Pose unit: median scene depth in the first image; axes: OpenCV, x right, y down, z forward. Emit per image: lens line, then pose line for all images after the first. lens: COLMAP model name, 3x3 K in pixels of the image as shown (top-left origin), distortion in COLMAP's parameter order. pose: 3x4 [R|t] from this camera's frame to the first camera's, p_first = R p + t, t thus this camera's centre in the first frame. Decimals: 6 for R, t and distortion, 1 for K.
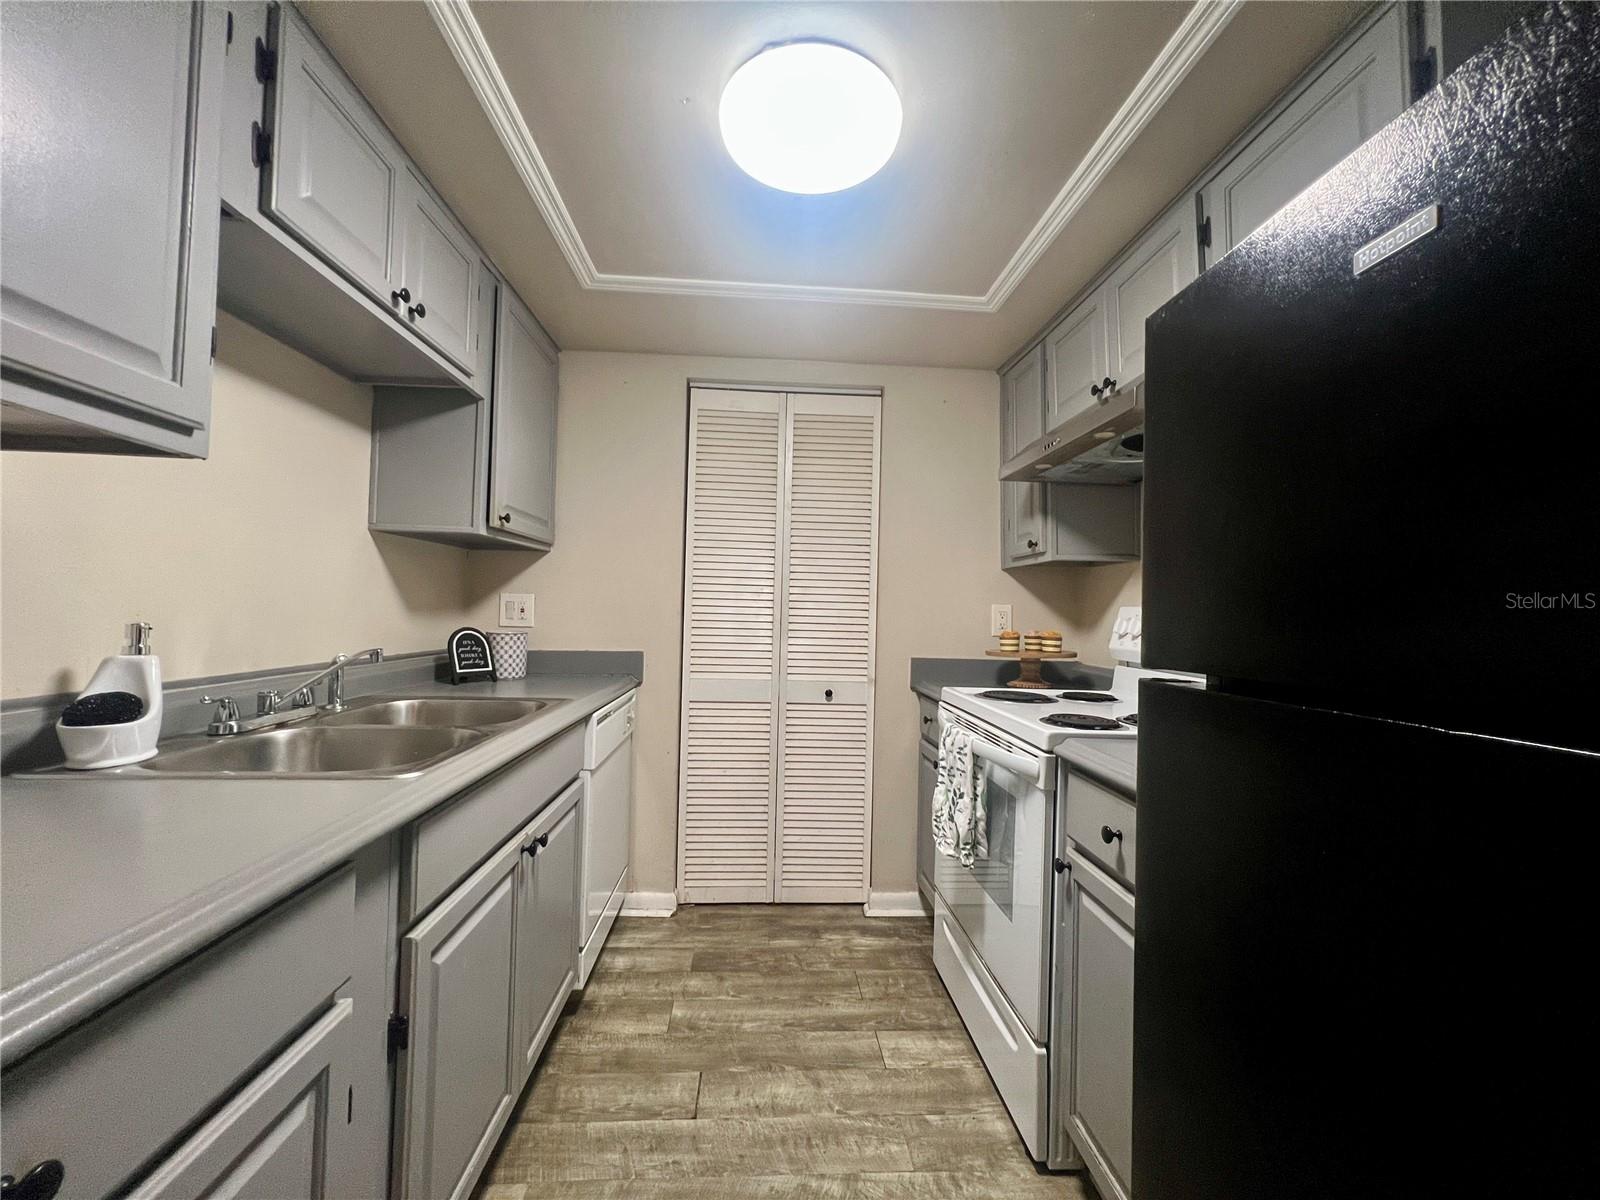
lens RADIAL K [[640.4, 0, 795.3], [0, 640.4, 598.6], [0, 0, 1]] dist [-0.002079, 0.000459]
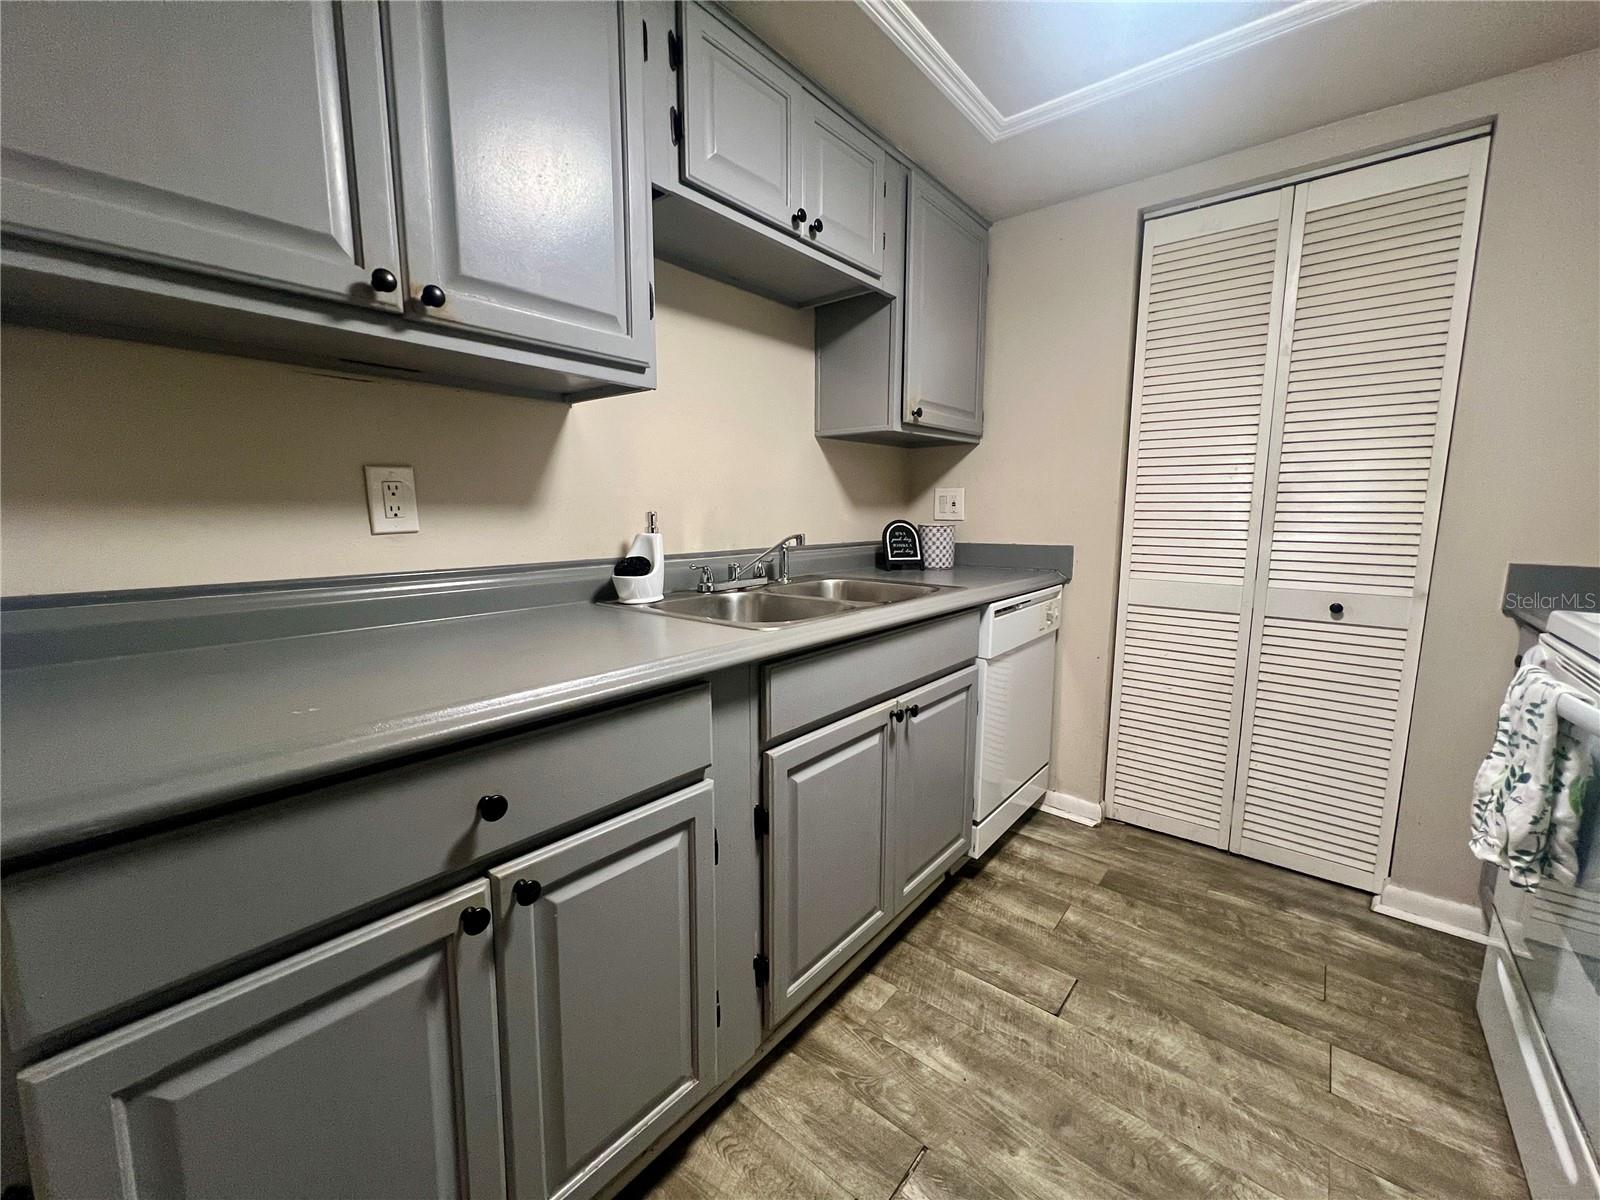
lens RADIAL K [[640.4, 0, 795.3], [0, 640.4, 598.6], [0, 0, 1]] dist [-0.002079, 0.000459]
pose [[0.726619, 0.073258, -0.683124, 0.151111], [0.030255, 0.989923, 0.138340, 0.026118], [0.686375, -0.121189, 0.717080, 0.084085]]
